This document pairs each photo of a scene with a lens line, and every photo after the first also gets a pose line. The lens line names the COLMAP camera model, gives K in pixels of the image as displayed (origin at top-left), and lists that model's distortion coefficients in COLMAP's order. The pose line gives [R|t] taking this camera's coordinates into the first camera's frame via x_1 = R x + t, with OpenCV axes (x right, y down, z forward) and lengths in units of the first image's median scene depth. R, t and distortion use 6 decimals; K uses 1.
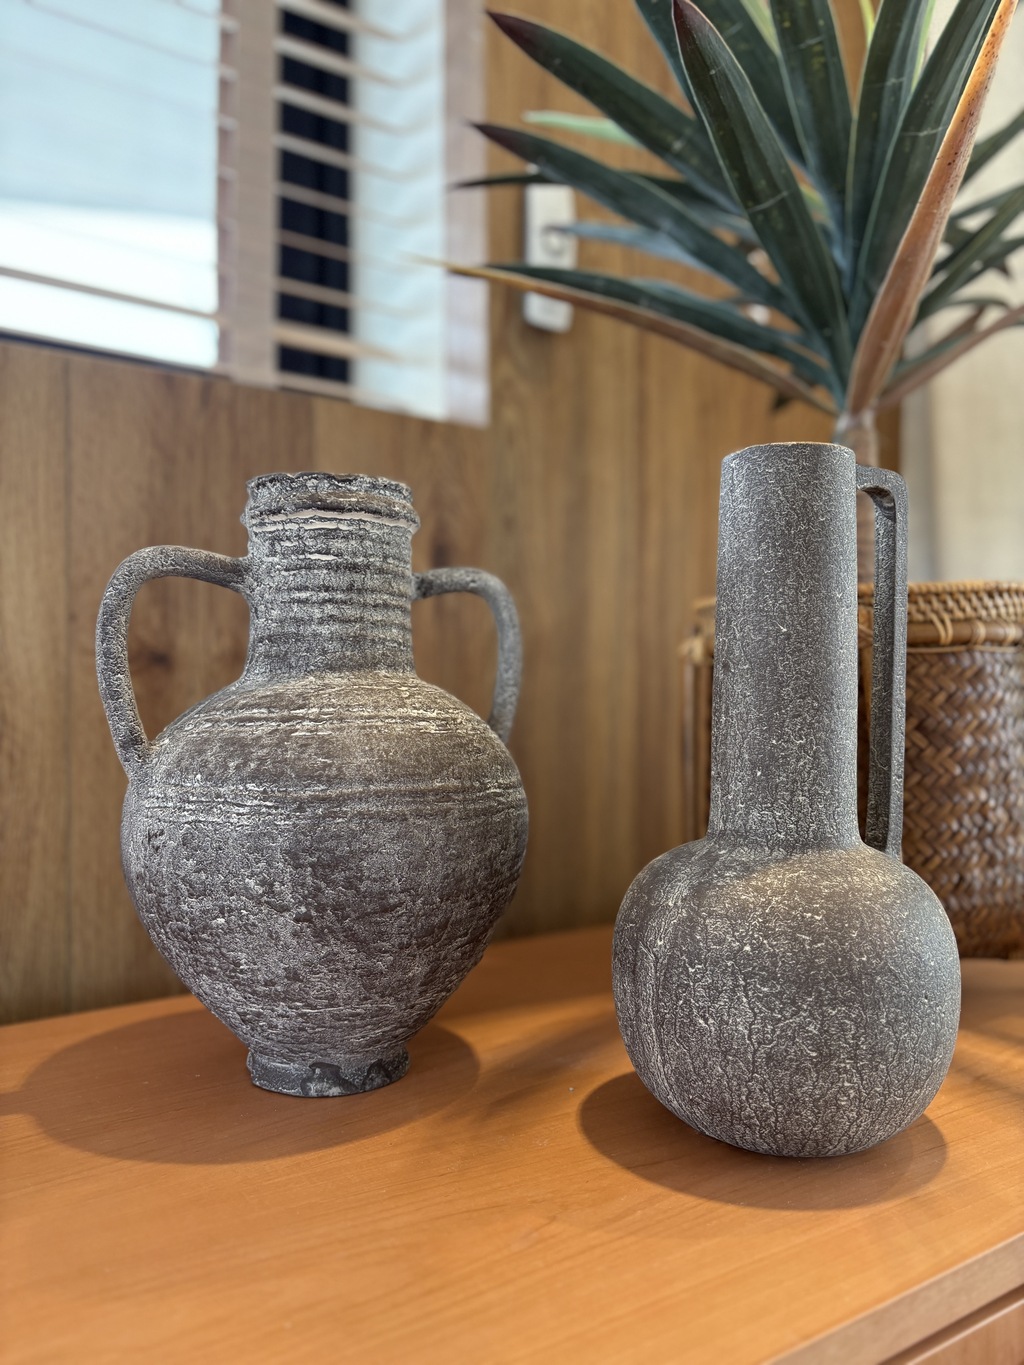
lens RADIAL K [[1036.4, 0, 520.8], [0, 1036.4, 678.1], [0, 0, 1]] dist [0.026379, -0.056538]
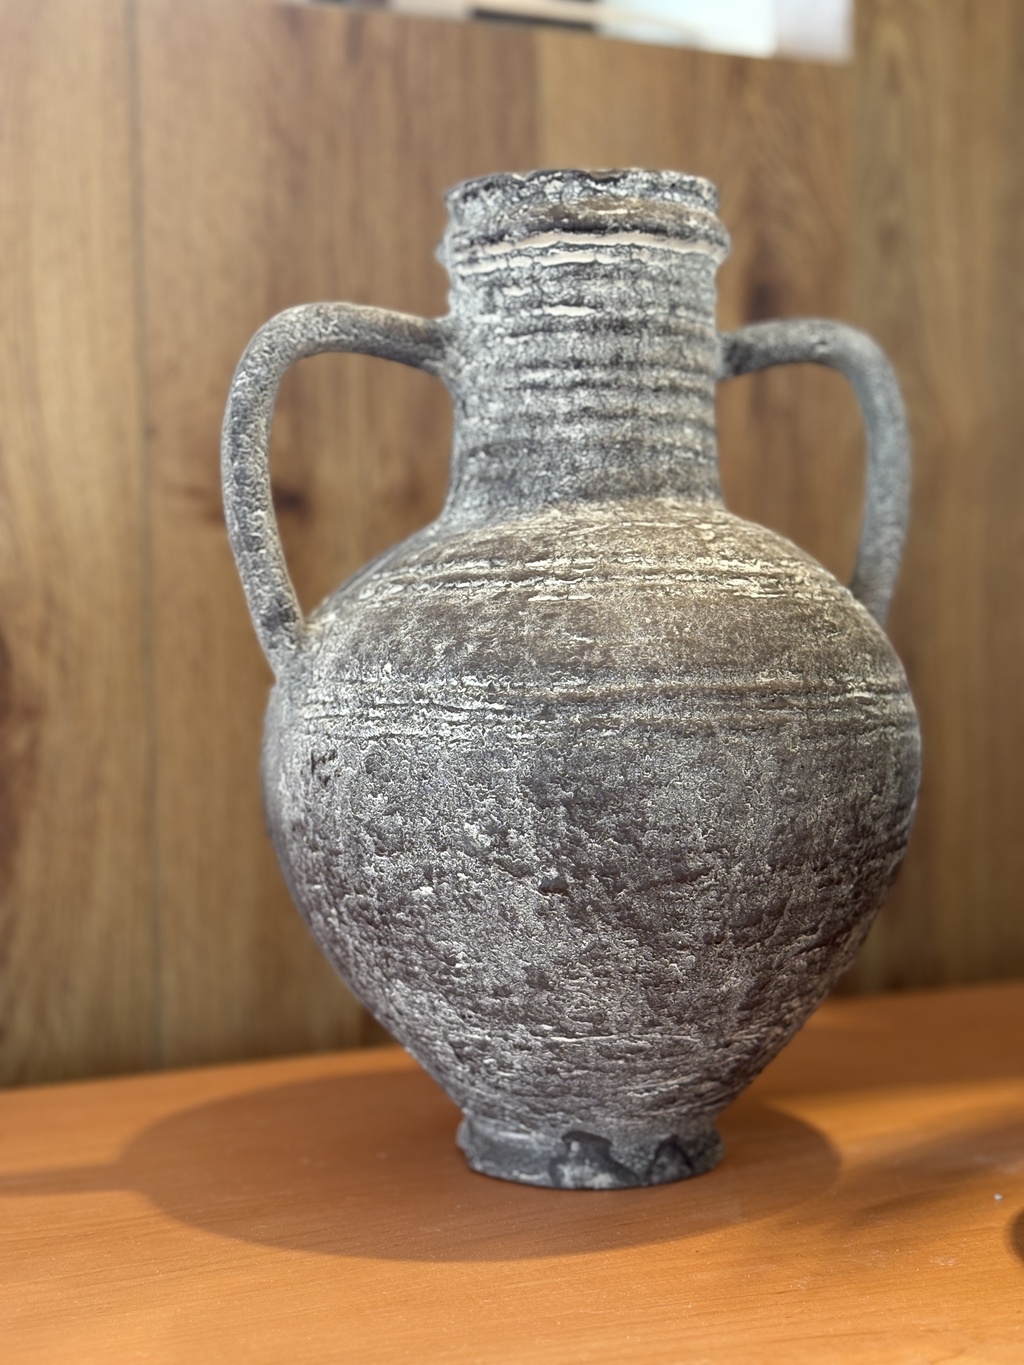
lens RADIAL K [[2061.0, 0, 506.3], [0, 2061.0, 676.8], [0, 0, 1]] dist [0.120961, 0.000000]
pose [[0.980393, -0.004455, -0.197002, 0.009632], [0.015238, 0.998465, 0.053257, 0.032736], [0.196462, -0.055215, 0.978955, -0.209259]]
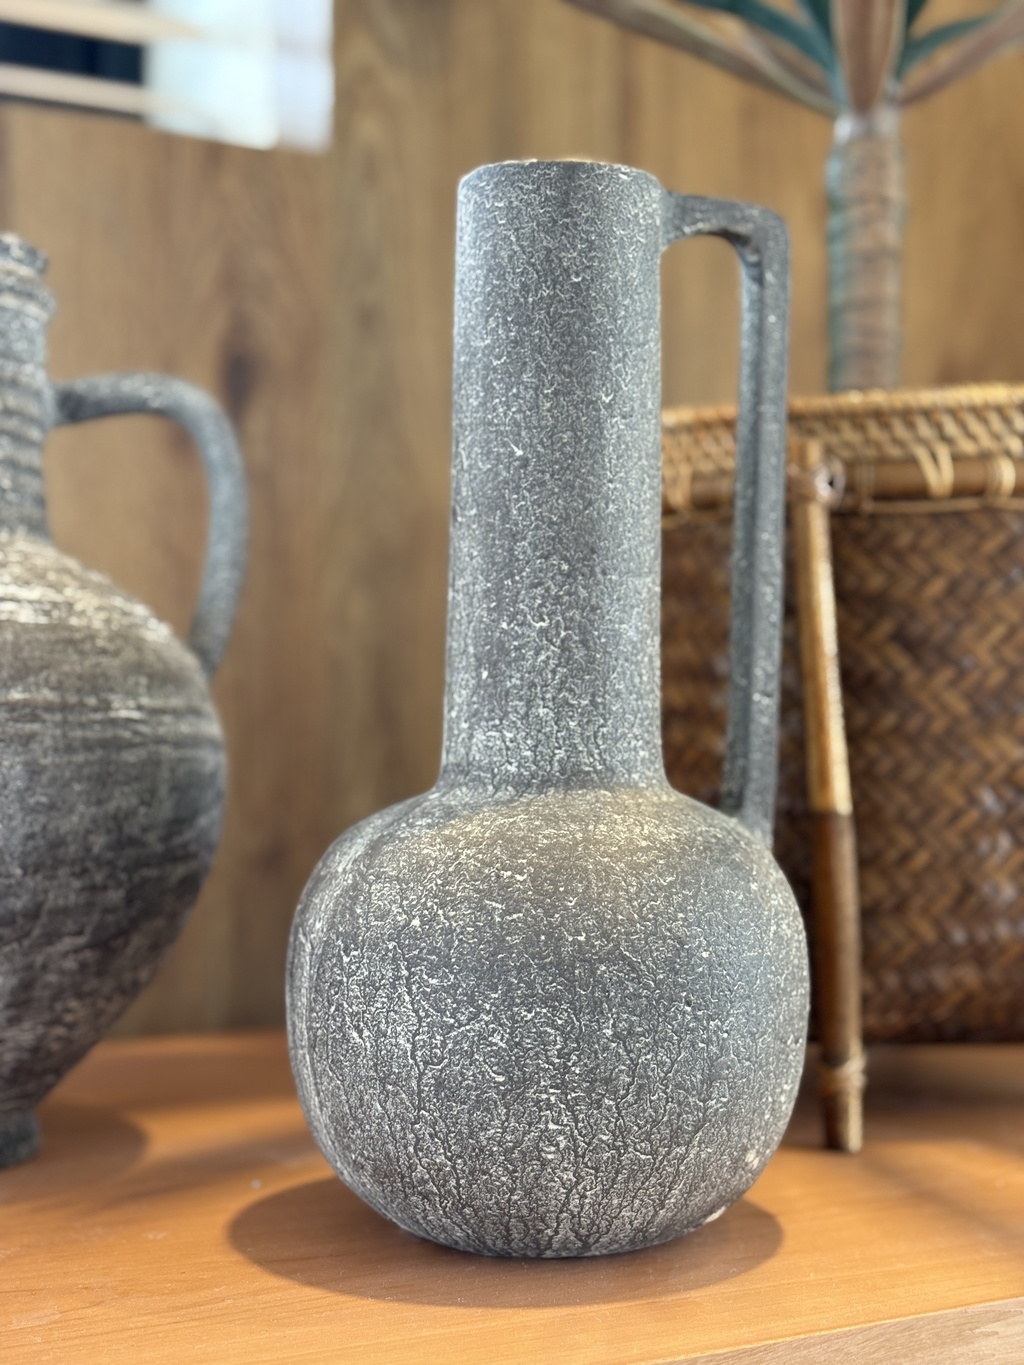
lens RADIAL K [[2061.0, 0, 516.8], [0, 2061.0, 687.2], [0, 0, 1]] dist [0.120961, 0.000000]
pose [[0.995117, 0.002616, -0.098664, 0.348741], [-0.001481, 0.999932, 0.011576, 0.078457], [0.098687, -0.011373, 0.995053, -0.263188]]
